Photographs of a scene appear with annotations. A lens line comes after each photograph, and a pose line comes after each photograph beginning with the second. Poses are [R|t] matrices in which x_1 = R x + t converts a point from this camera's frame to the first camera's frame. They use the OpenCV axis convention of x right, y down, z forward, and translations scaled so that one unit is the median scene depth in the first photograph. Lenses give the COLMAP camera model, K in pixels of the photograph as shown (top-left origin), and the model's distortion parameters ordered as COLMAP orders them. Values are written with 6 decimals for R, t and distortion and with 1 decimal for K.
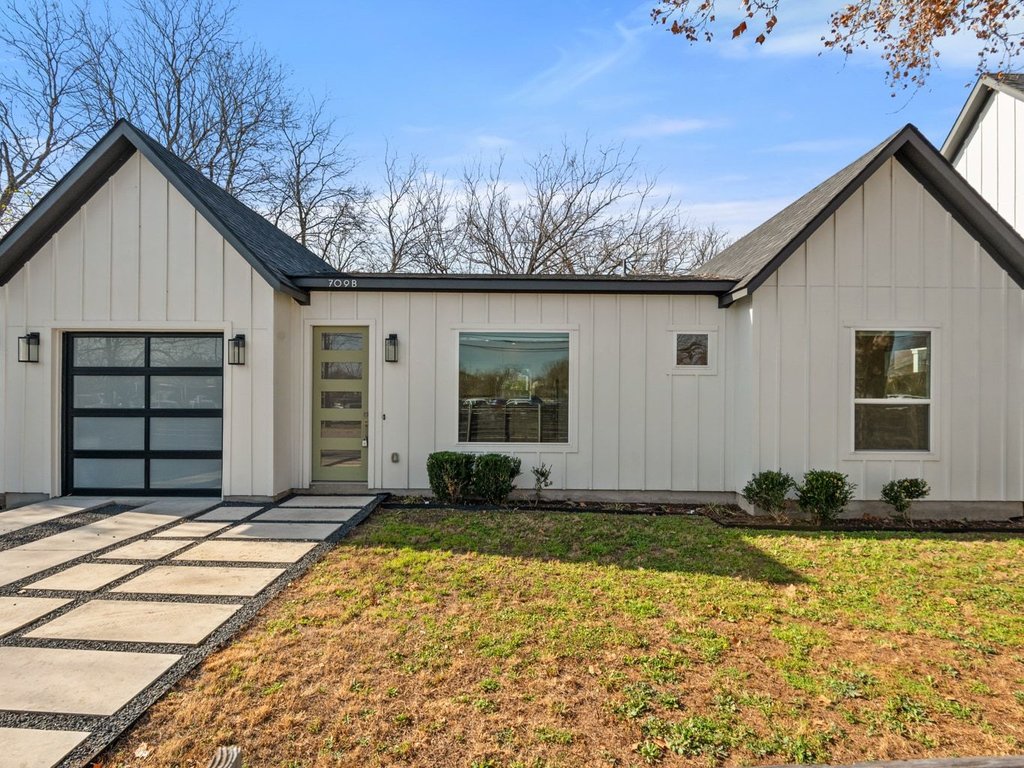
lens RADIAL K [[534.3, 0, 511.9], [0, 534.3, 386.7], [0, 0, 1]] dist [0.001261, -0.002023]
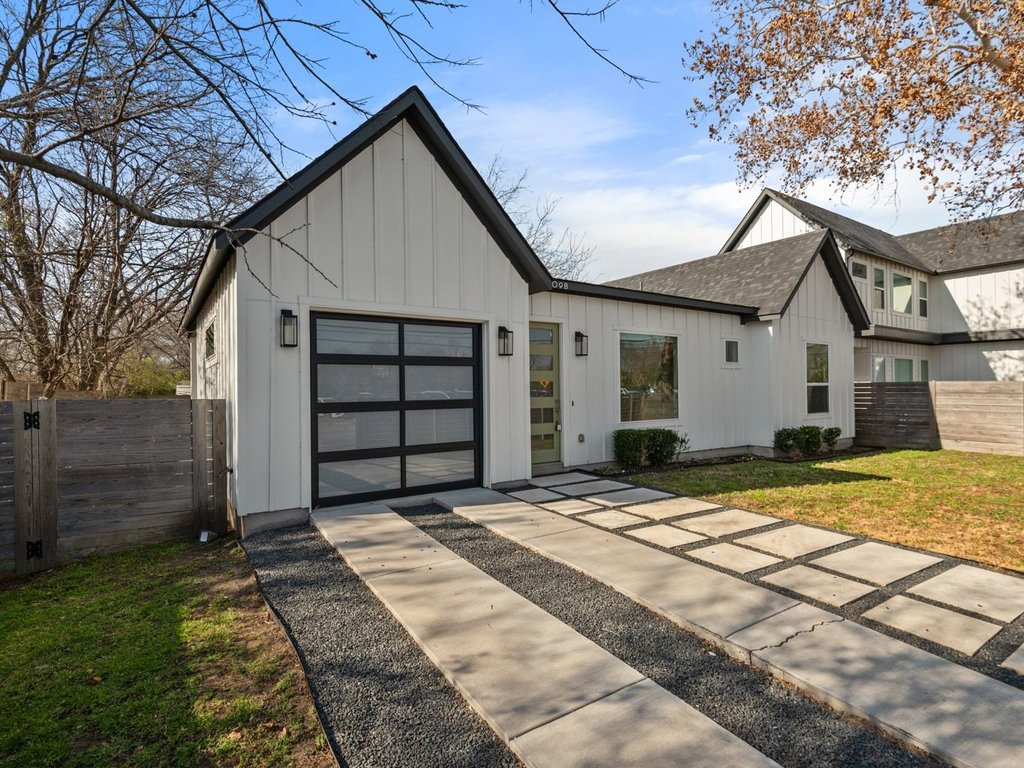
lens RADIAL K [[534.3, 0, 511.9], [0, 534.3, 386.7], [0, 0, 1]] dist [0.001261, -0.002023]
pose [[0.822435, -0.011350, 0.568746, -1.047676], [0.007670, 0.999931, 0.008864, 0.009706], [-0.568808, -0.002927, 0.822465, 0.136154]]
